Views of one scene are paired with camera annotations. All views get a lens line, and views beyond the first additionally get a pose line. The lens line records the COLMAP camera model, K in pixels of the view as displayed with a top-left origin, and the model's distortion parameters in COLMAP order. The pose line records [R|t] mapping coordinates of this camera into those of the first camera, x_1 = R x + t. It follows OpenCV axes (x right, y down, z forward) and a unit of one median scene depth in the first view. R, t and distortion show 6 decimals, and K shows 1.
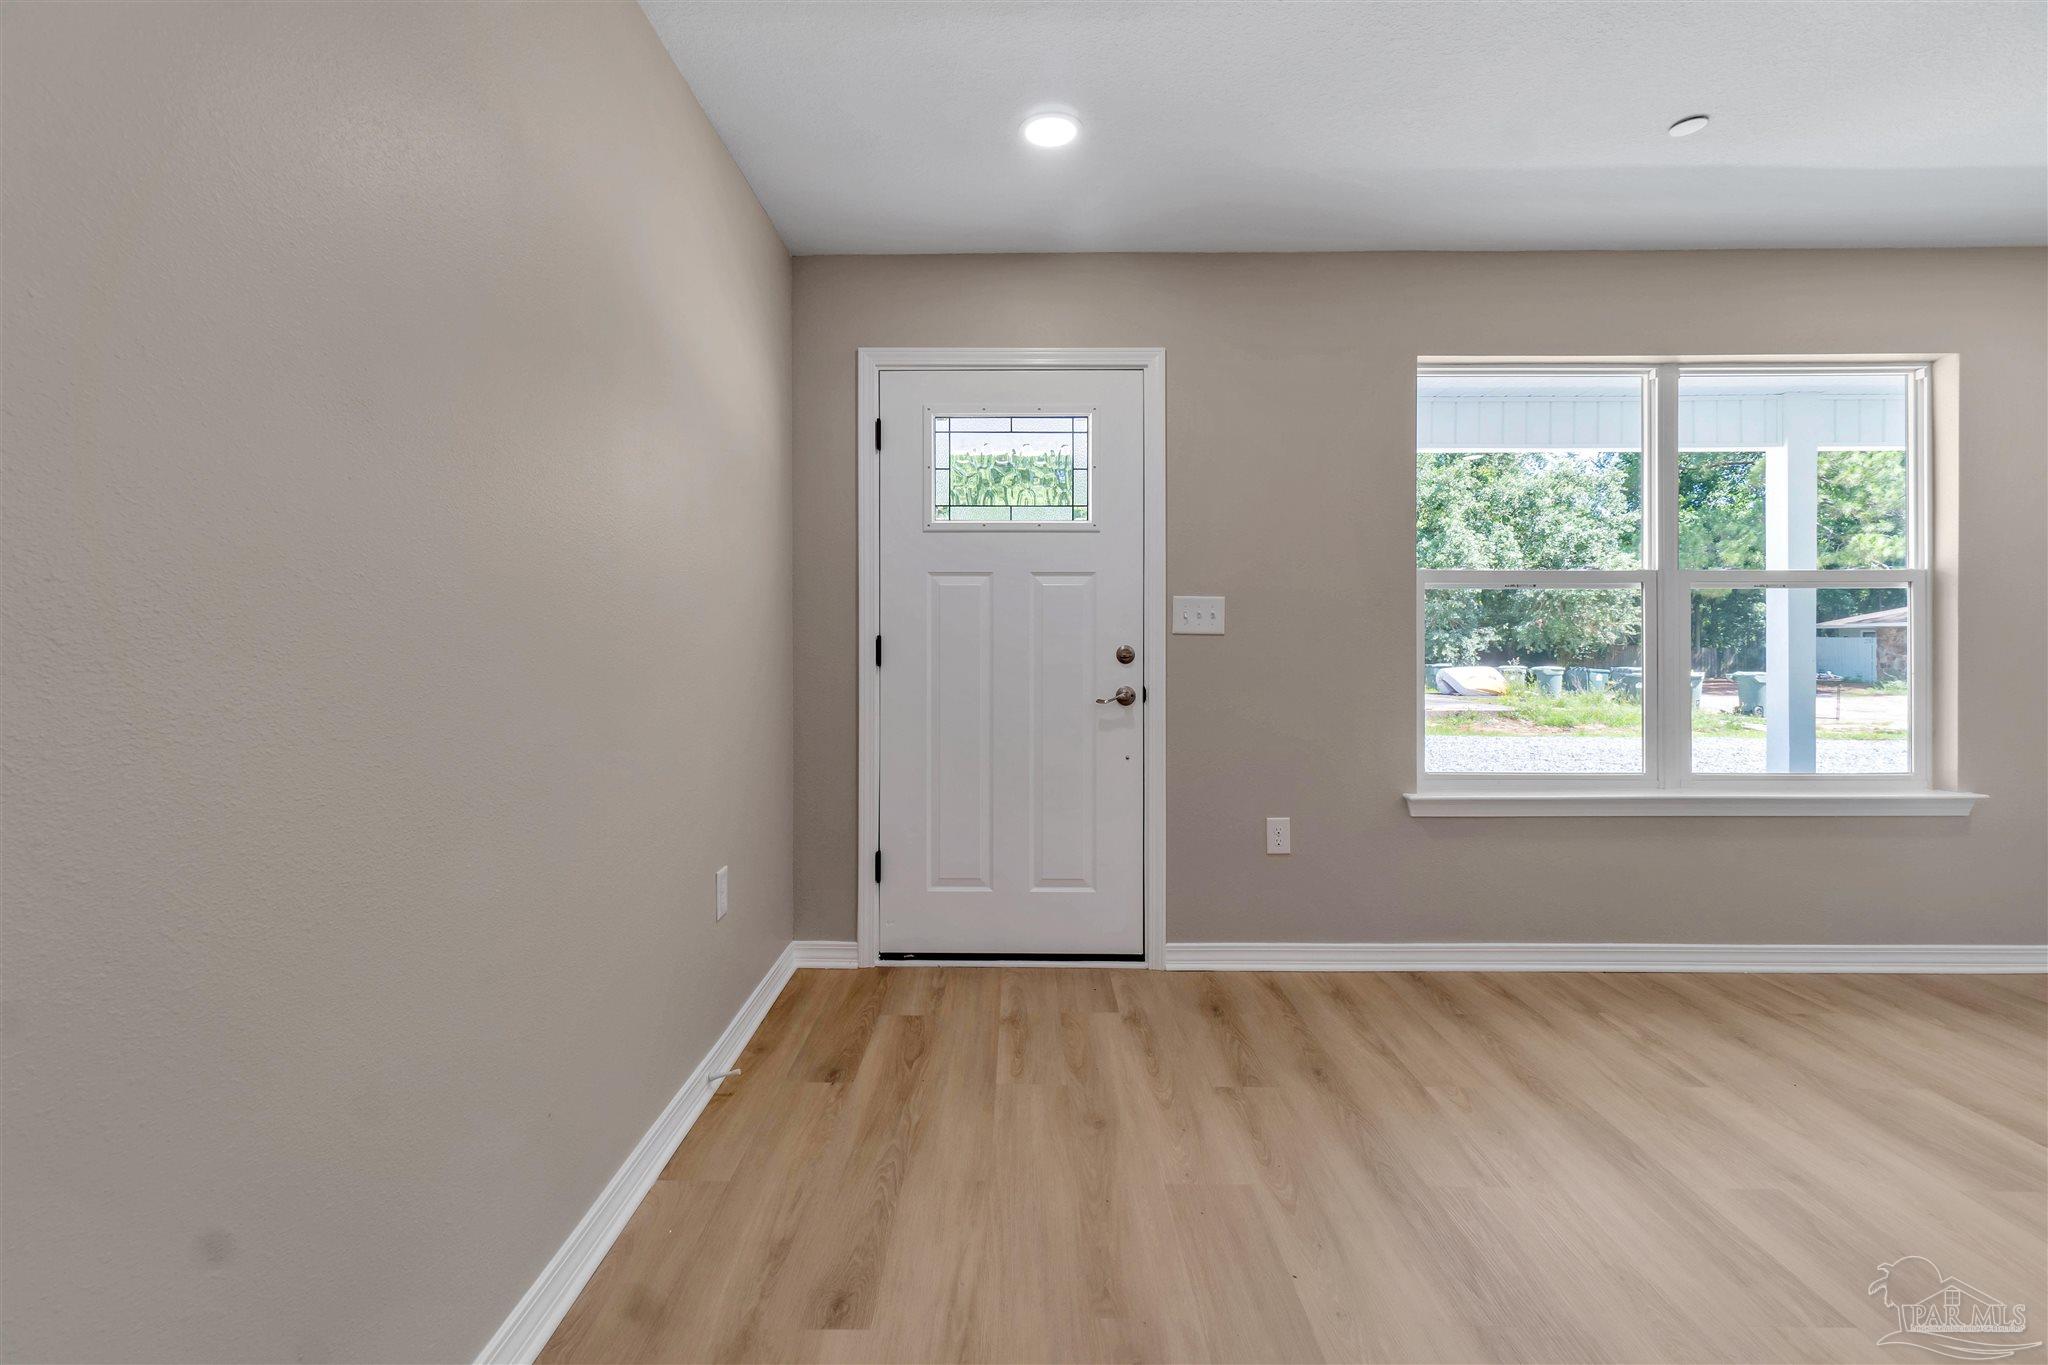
lens RADIAL K [[893.2, 0, 1024.7], [0, 893.2, 657.2], [0, 0, 1]] dist [-0.002419, -0.000210]
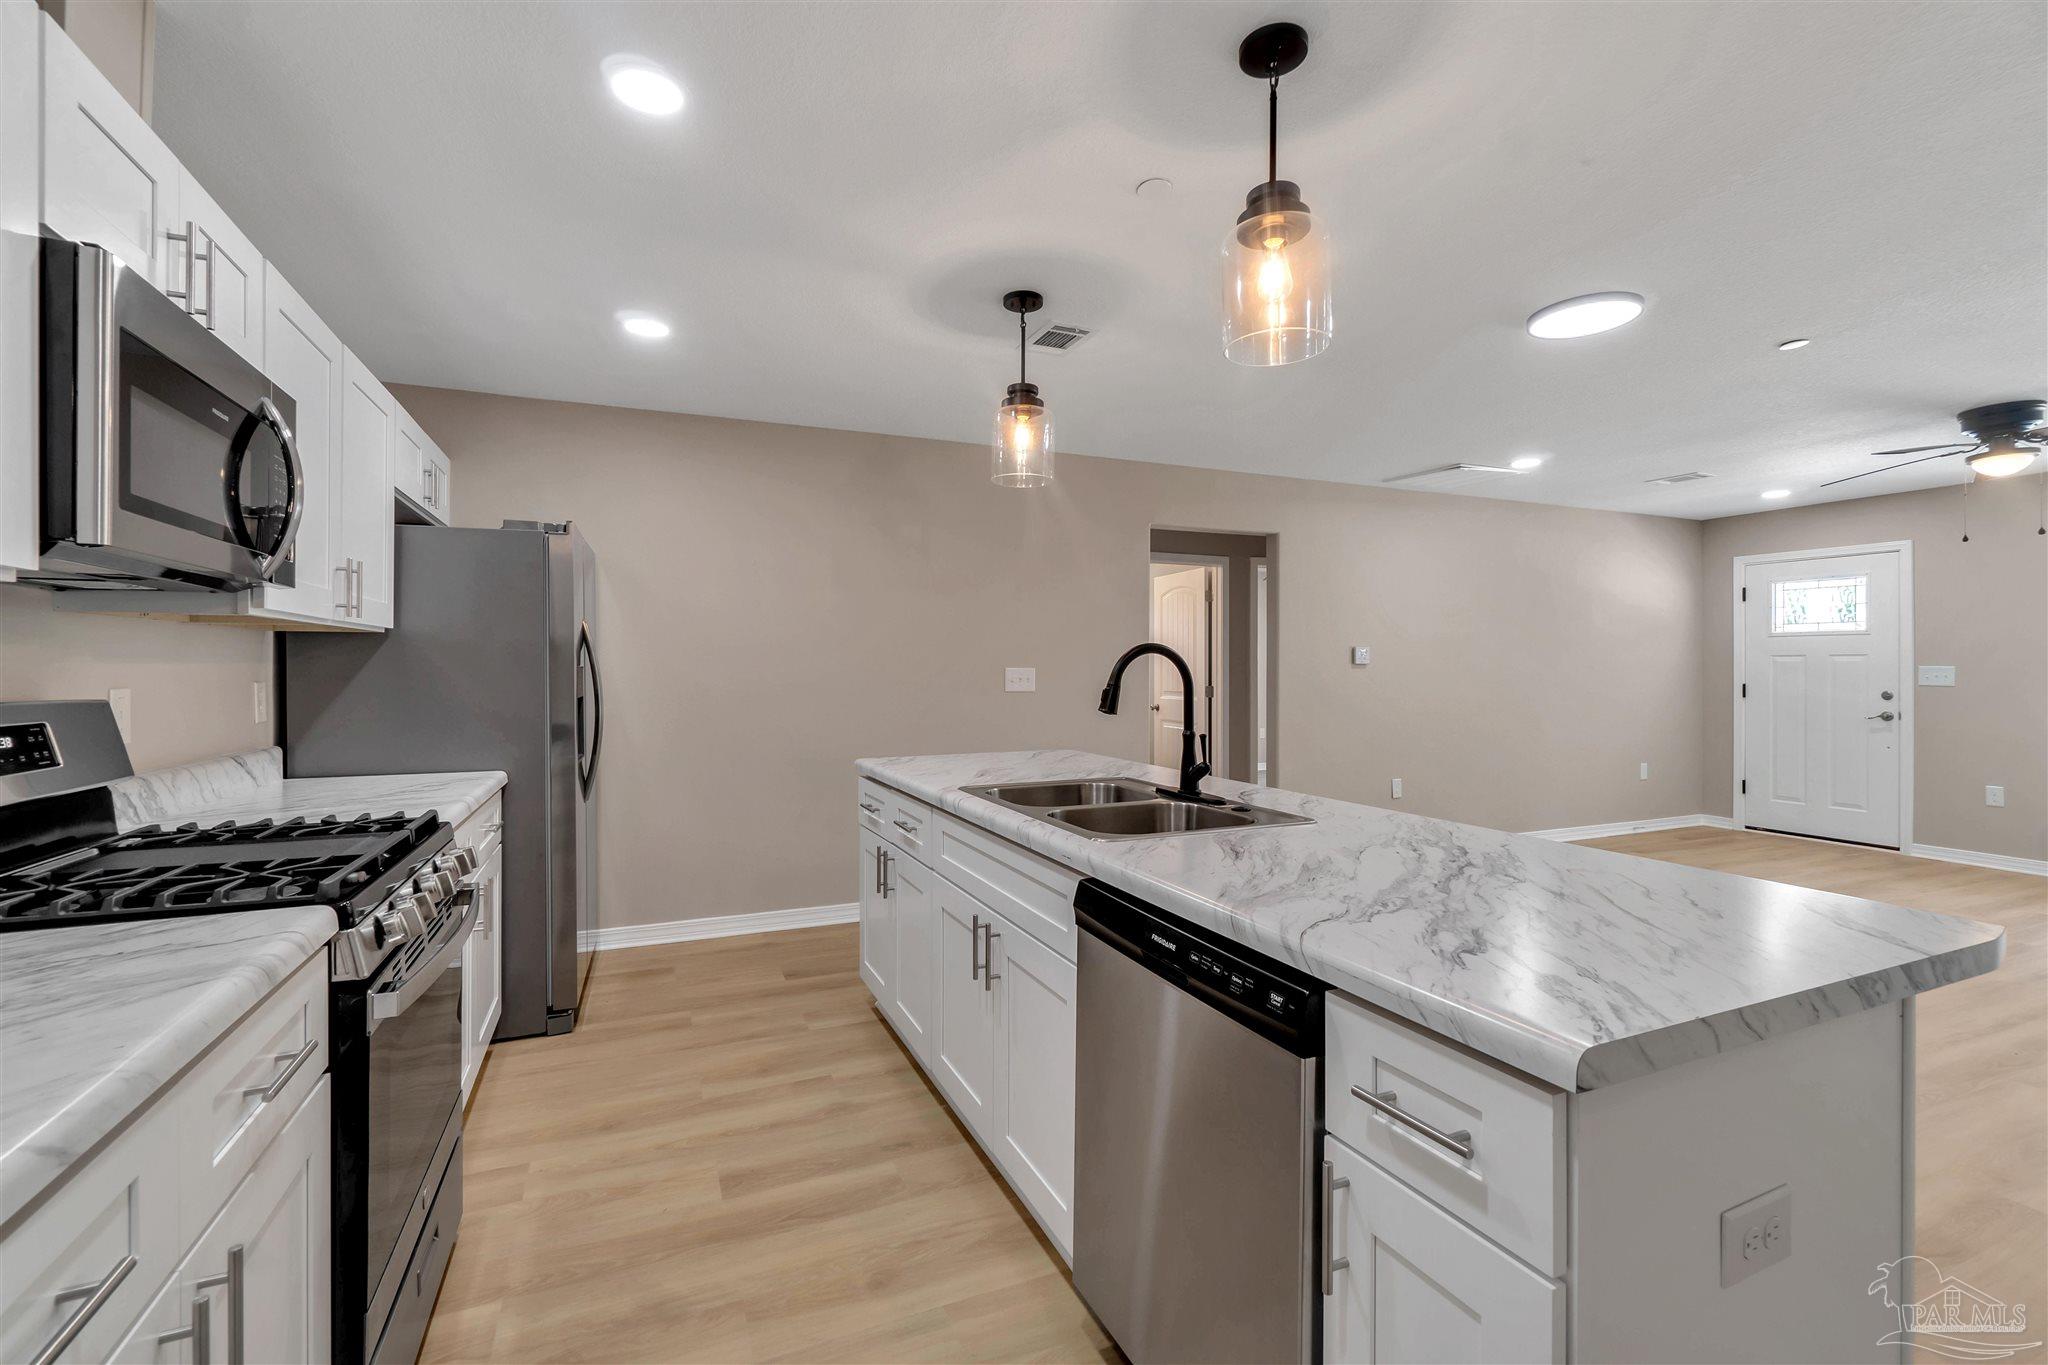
lens RADIAL K [[893.2, 0, 1024.7], [0, 893.2, 657.2], [0, 0, 1]] dist [-0.002419, -0.000210]
pose [[0.413540, -0.009081, -0.910441, 1.129147], [-0.021753, 0.999566, -0.019851, -0.006520], [0.910226, 0.028014, 0.413163, -1.576835]]
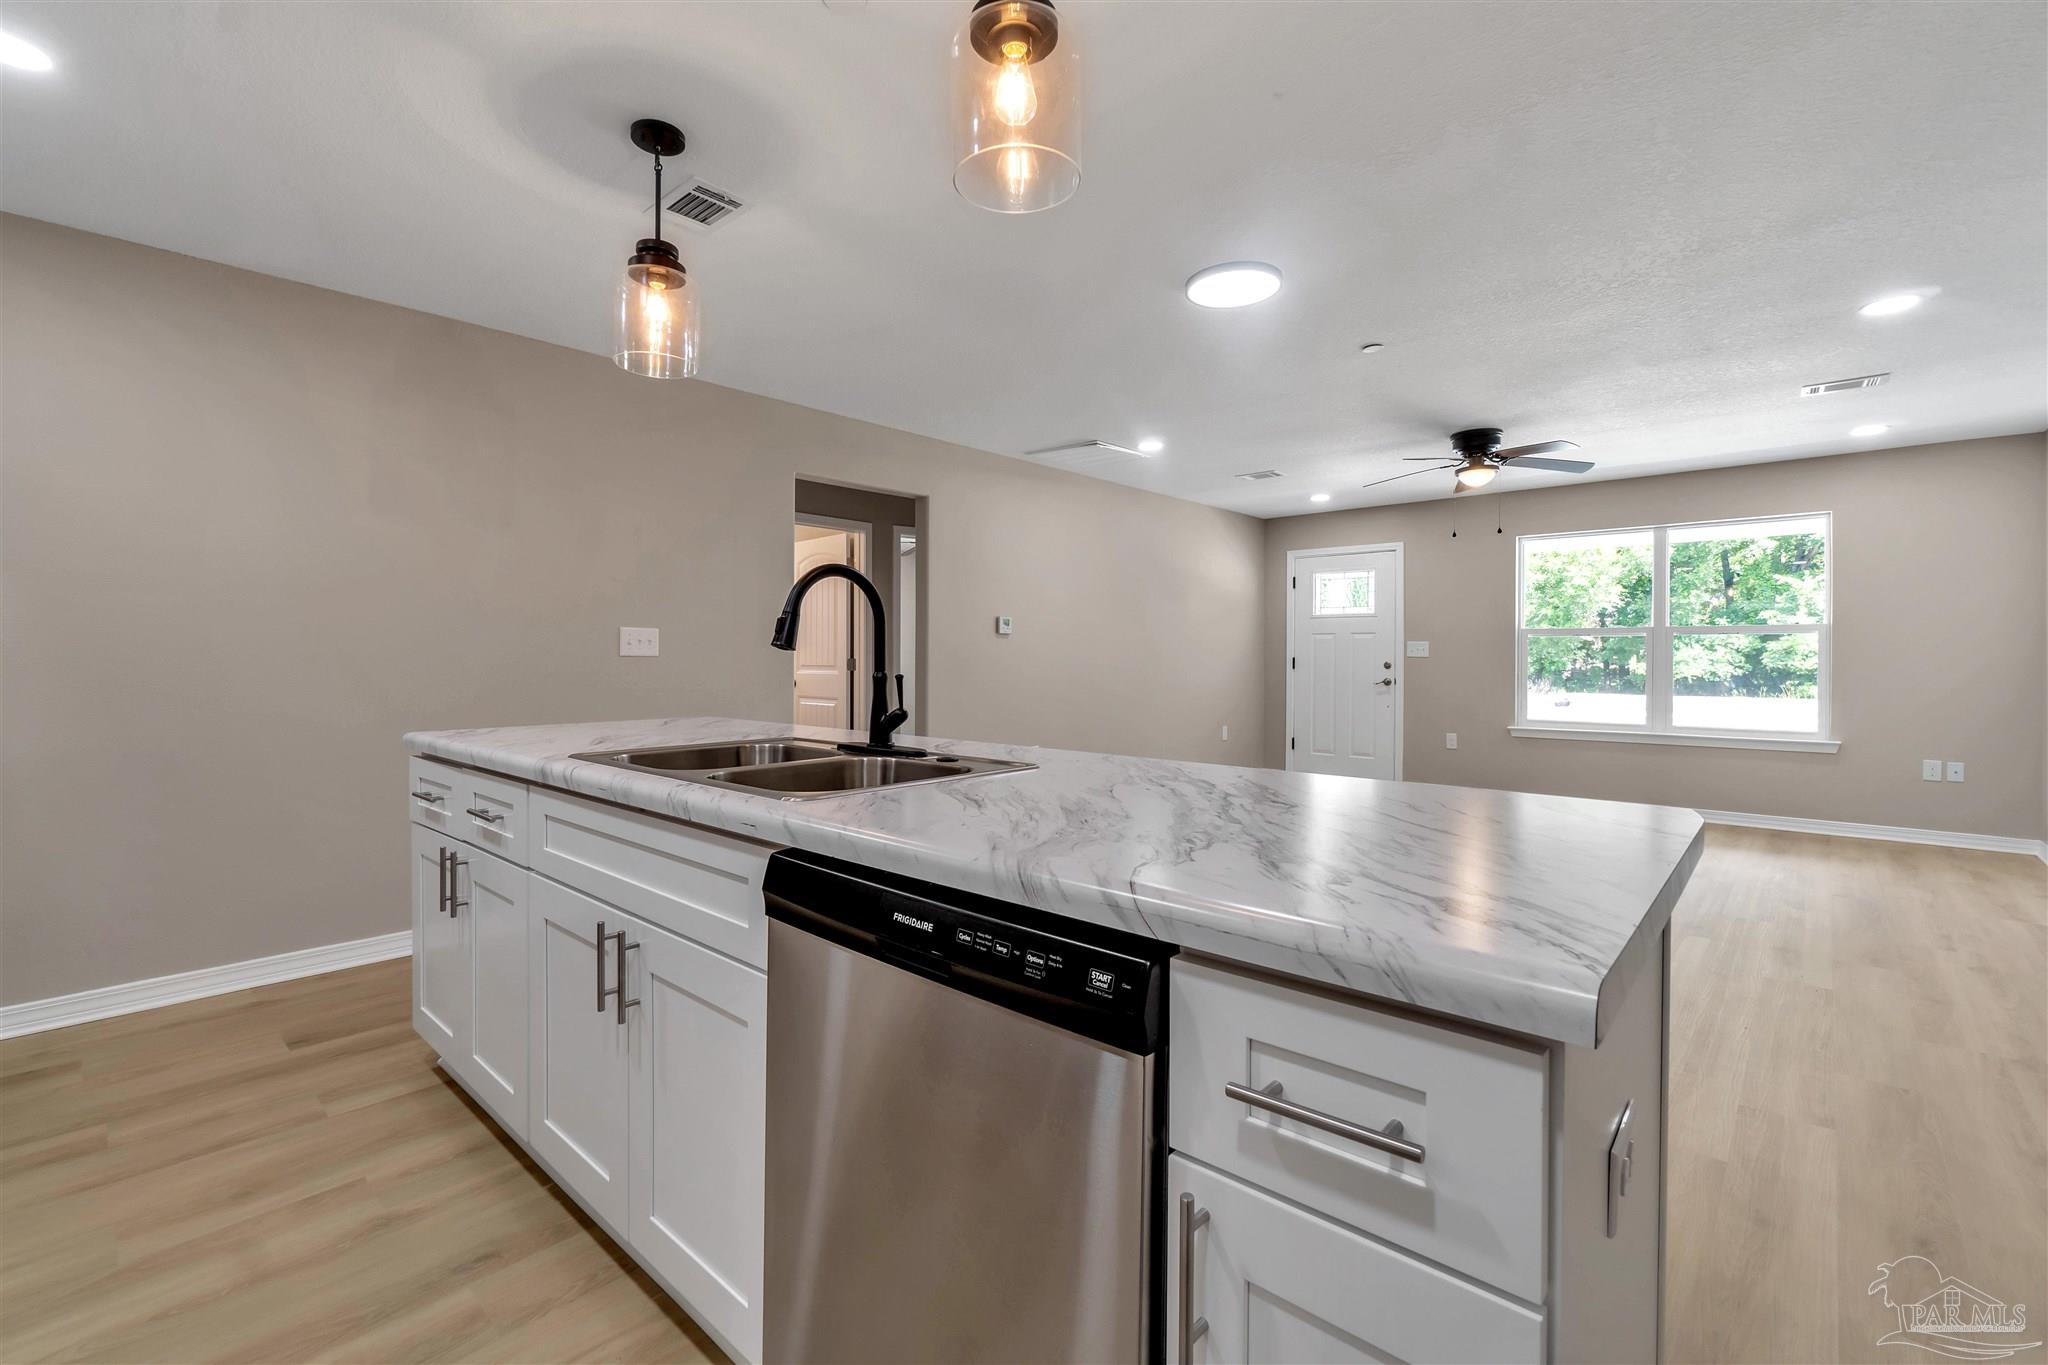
lens RADIAL K [[893.2, 0, 1024.7], [0, 893.2, 657.2], [0, 0, 1]] dist [-0.002419, -0.000210]
pose [[0.747487, 0.002723, -0.664270, 1.015760], [-0.016352, 0.999764, -0.014302, 0.027534], [0.664075, 0.021553, 0.747356, -1.546128]]
